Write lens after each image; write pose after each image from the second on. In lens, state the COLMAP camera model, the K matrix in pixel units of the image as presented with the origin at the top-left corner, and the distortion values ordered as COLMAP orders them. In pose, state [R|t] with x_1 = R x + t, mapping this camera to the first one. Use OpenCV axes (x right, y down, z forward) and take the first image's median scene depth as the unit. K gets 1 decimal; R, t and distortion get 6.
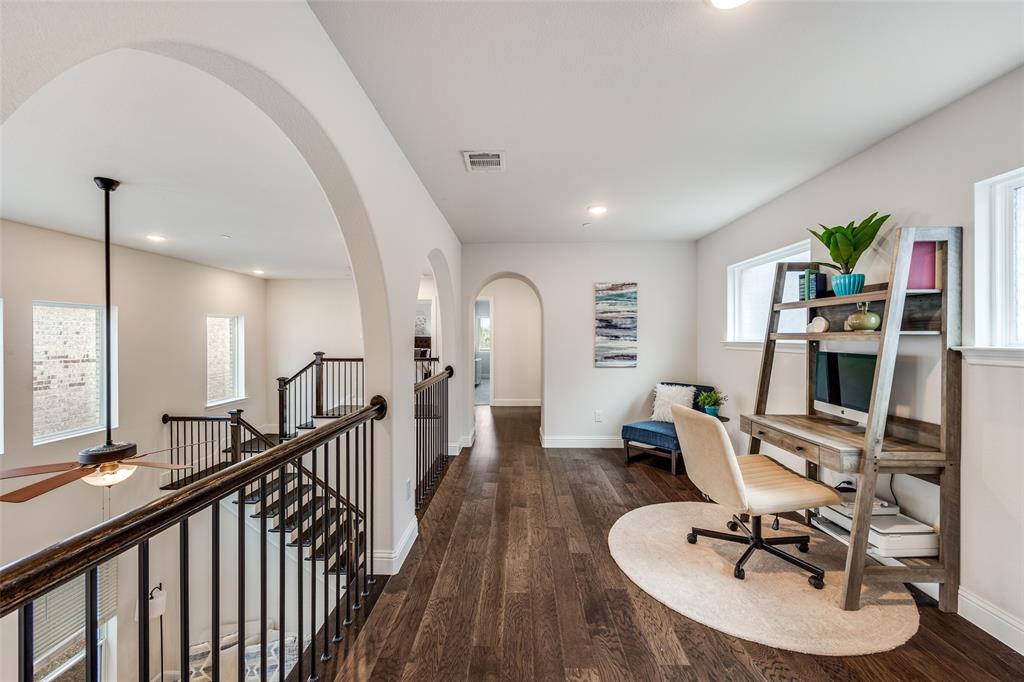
lens RADIAL K [[401.0, 0, 512.2], [0, 401.0, 338.6], [0, 0, 1]] dist [-0.001916, 0.000269]
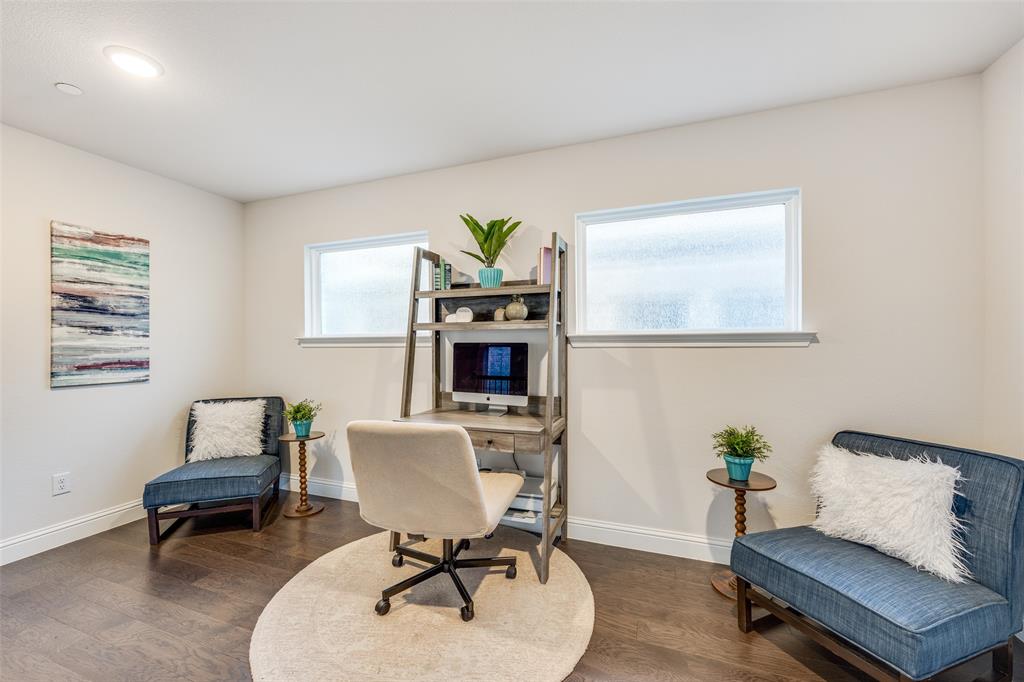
lens RADIAL K [[401.0, 0, 512.4], [0, 401.0, 344.6], [0, 0, 1]] dist [-0.001916, 0.000269]
pose [[0.331889, -0.002245, 0.943316, -0.073862], [0.006084, 0.999981, 0.000239, 0.020449], [-0.943299, 0.005659, 0.331897, 0.291027]]
